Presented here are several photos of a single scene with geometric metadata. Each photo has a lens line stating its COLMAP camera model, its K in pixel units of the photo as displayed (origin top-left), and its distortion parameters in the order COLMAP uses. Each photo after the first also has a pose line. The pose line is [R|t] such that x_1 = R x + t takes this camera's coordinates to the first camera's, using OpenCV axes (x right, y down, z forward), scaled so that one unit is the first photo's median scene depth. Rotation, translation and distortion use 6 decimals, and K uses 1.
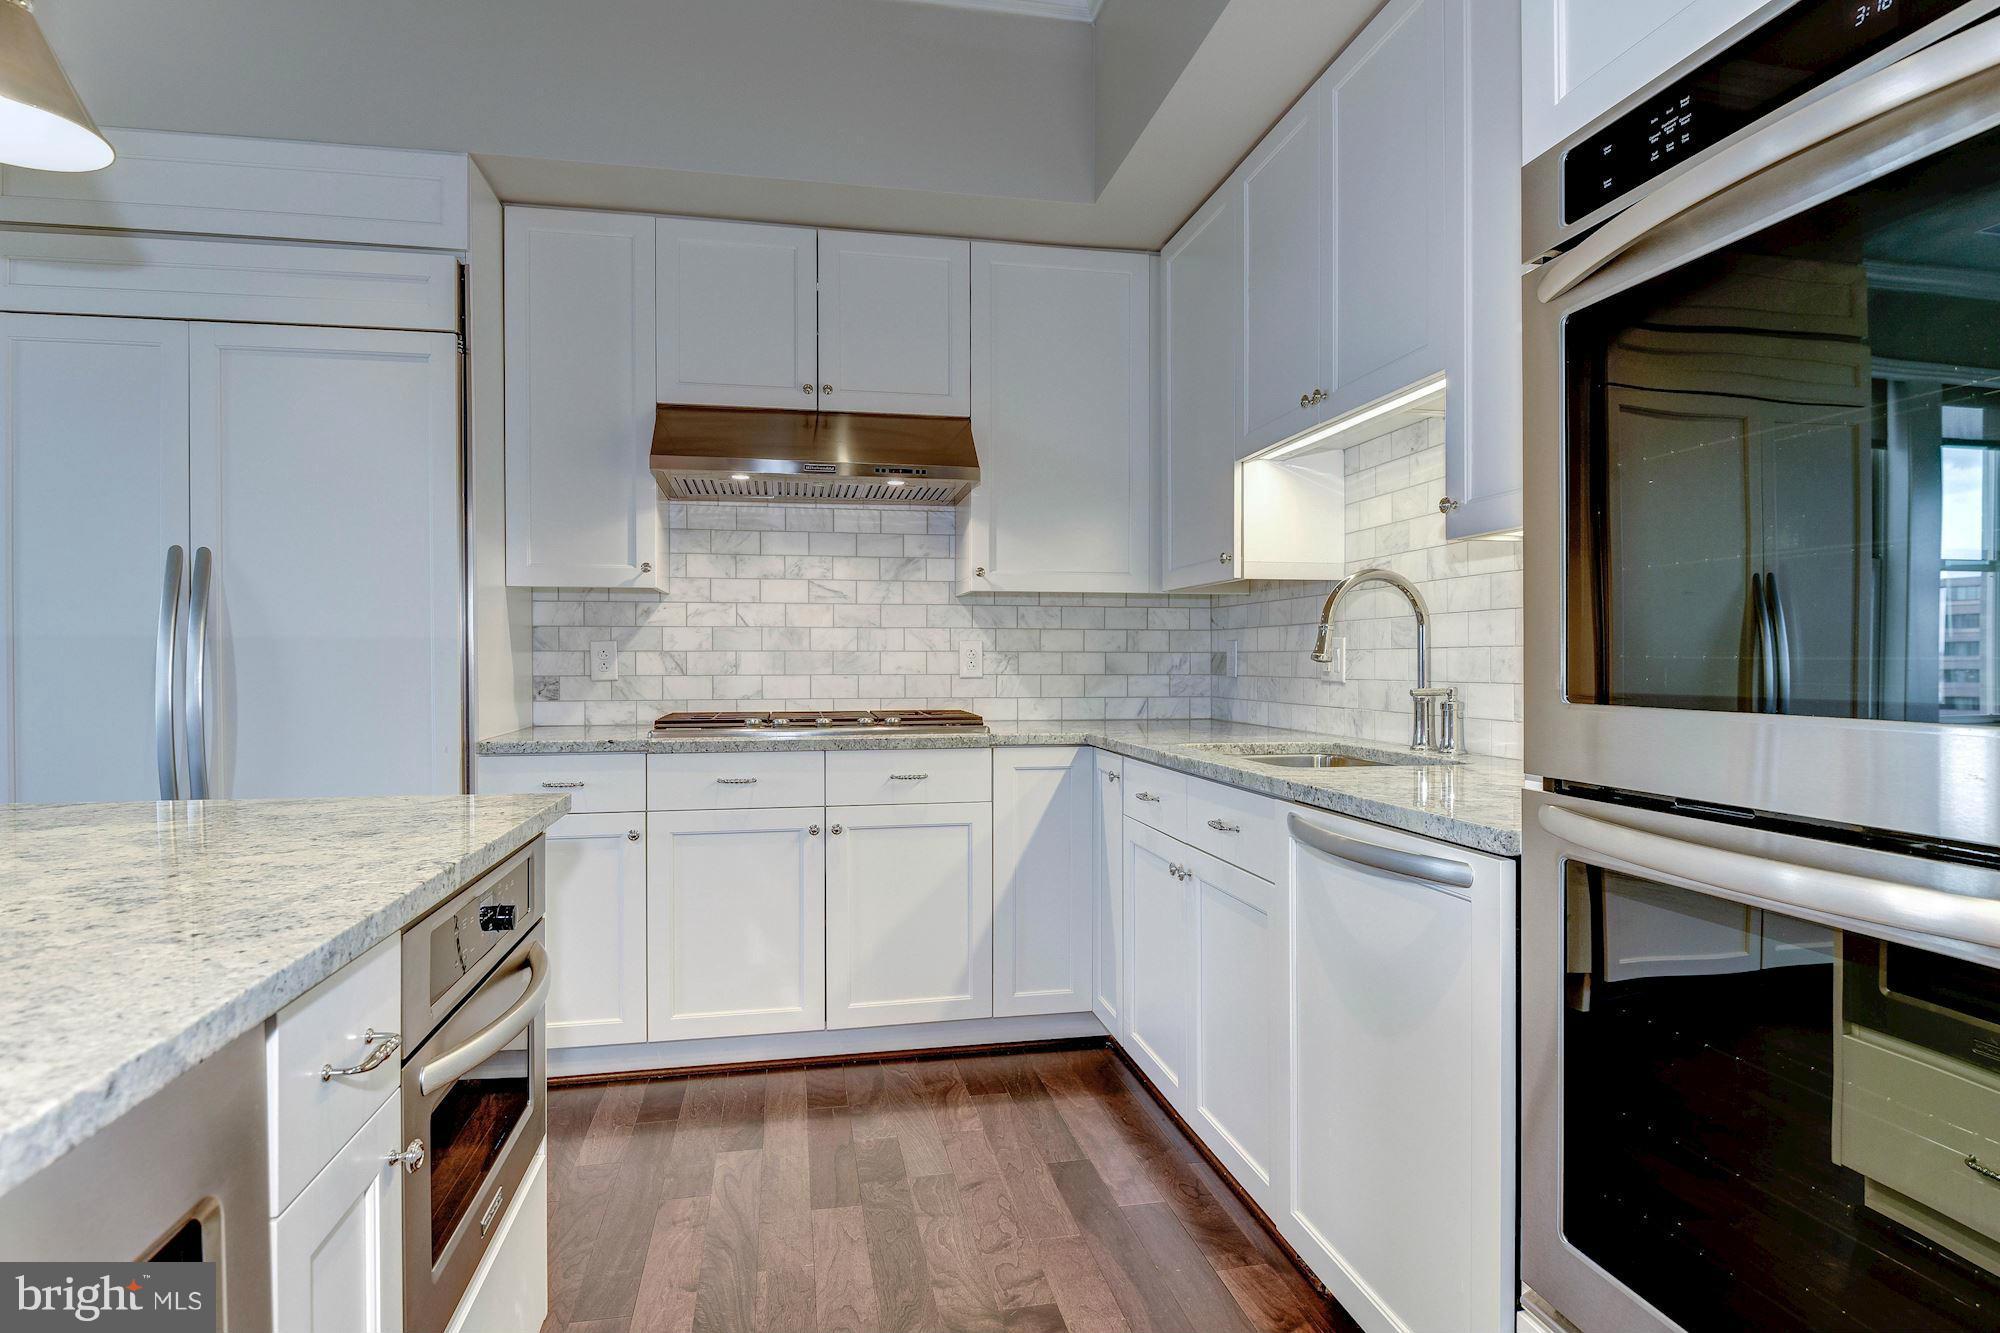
lens RADIAL K [[1057.8, 0, 995.8], [0, 1057.8, 670.0], [0, 0, 1]] dist [0.002500, -0.016620]
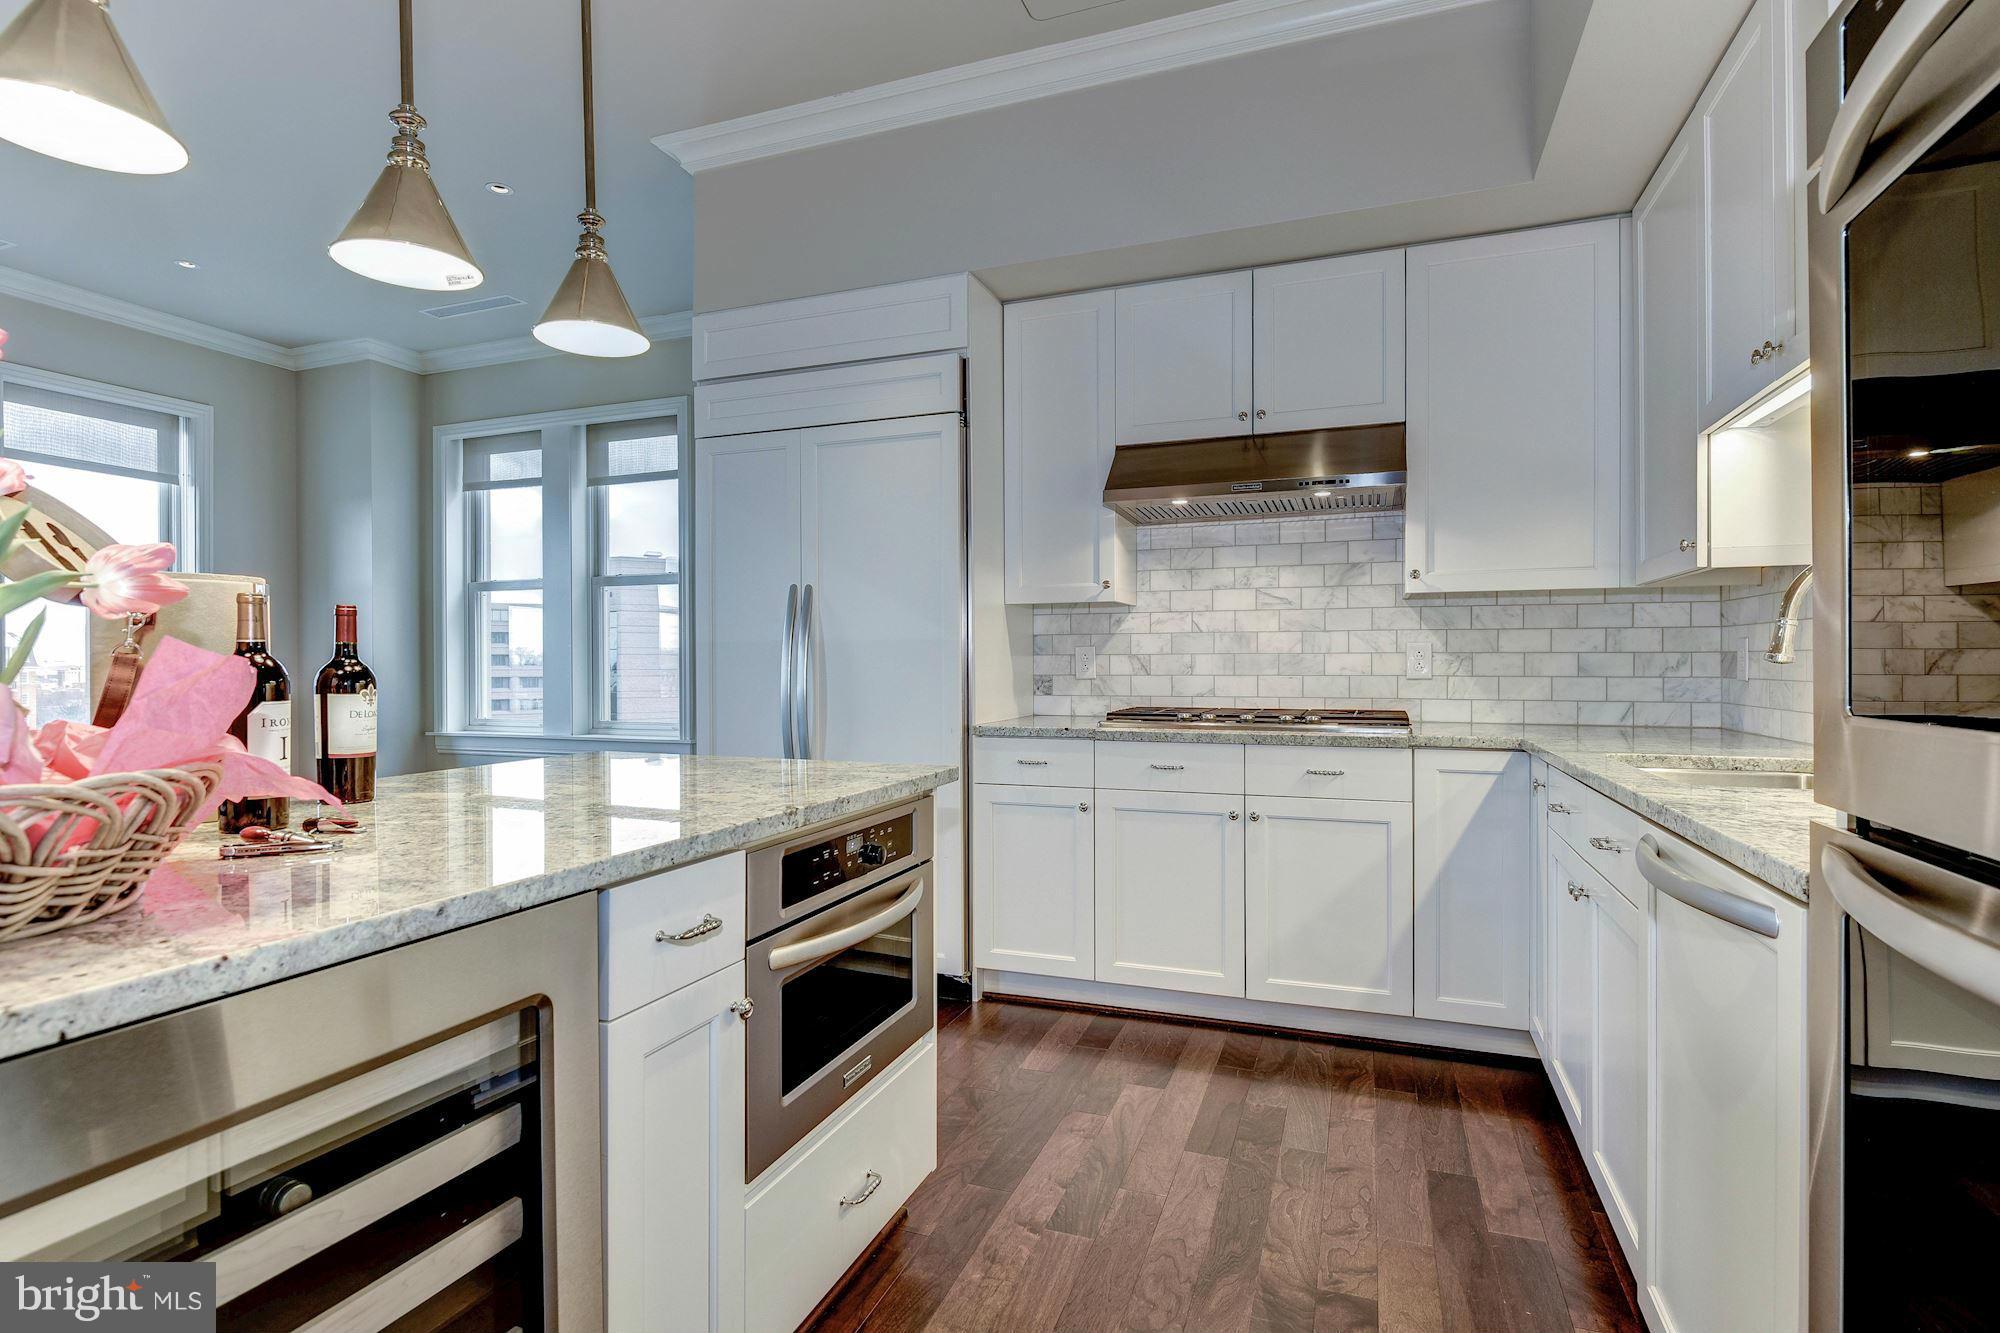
lens RADIAL K [[952.6, 0, 1008.4], [0, 952.6, 668.4], [0, 0, 1]] dist [-0.002785, -0.001748]
pose [[0.852040, 0.001622, -0.523475, 0.143587], [-0.002728, 0.999995, -0.001341, -0.000491], [0.523470, 0.002571, 0.852040, 0.027317]]
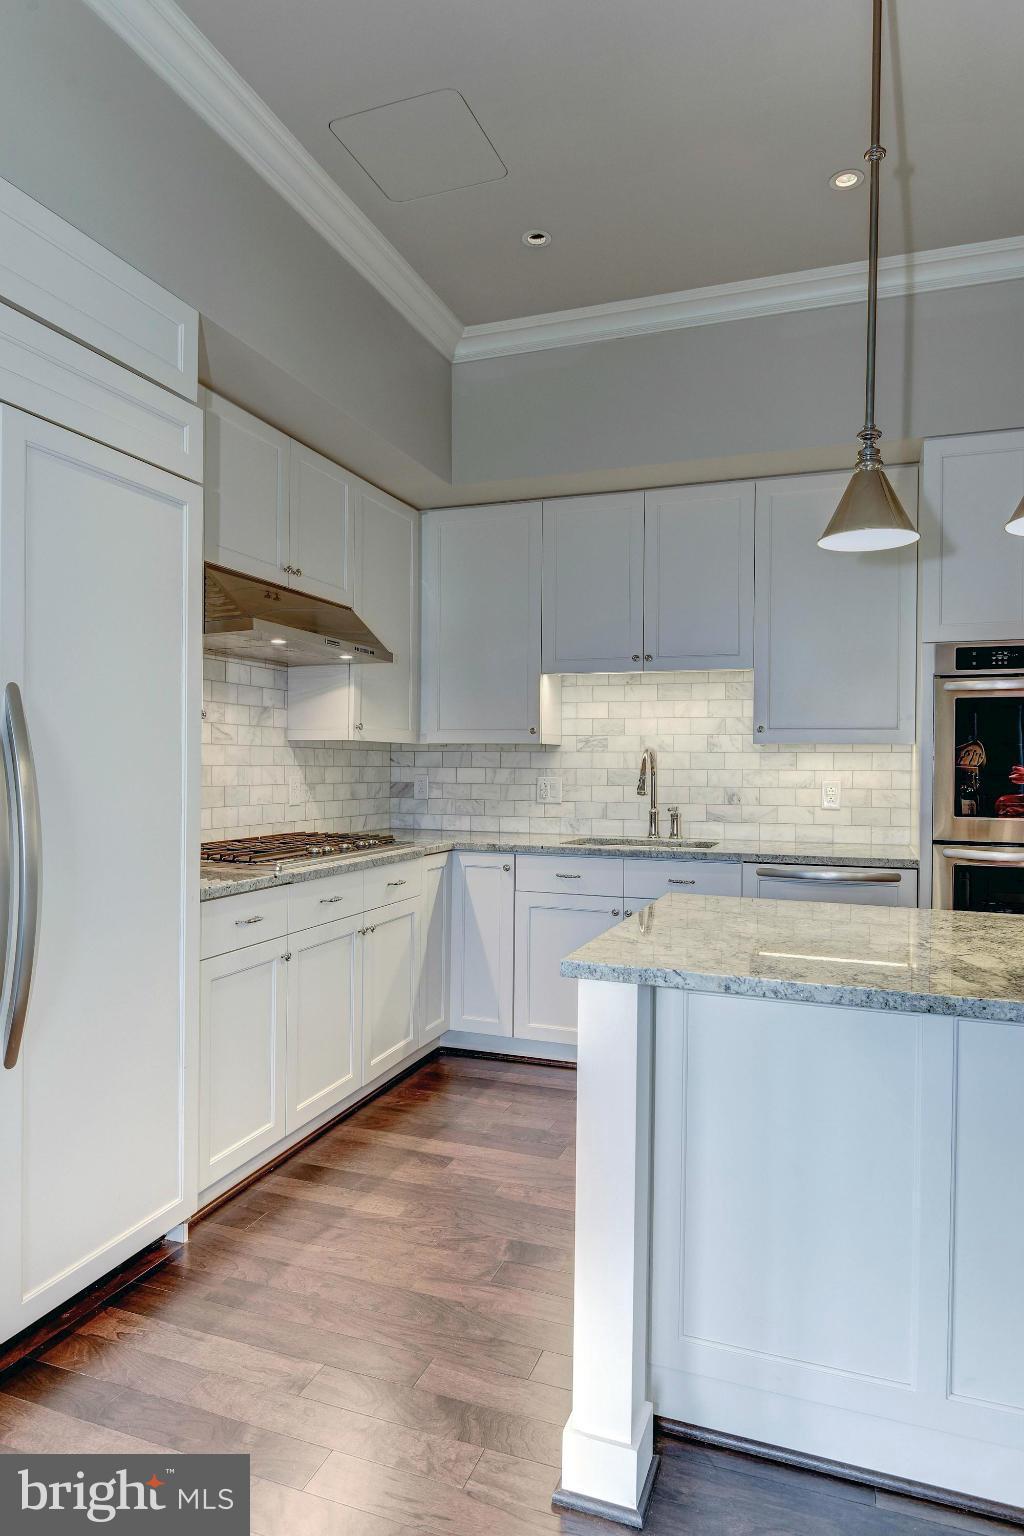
lens RADIAL K [[933.1, 0, 512.0], [0, 933.1, 768.0], [0, 0, 1]] dist [0.000779, -0.000623]
pose [[0.526421, 0.001615, 0.850222, -1.002686], [-0.000945, 0.999999, -0.001314, -0.043250], [-0.850223, -0.000112, 0.526422, 0.247045]]
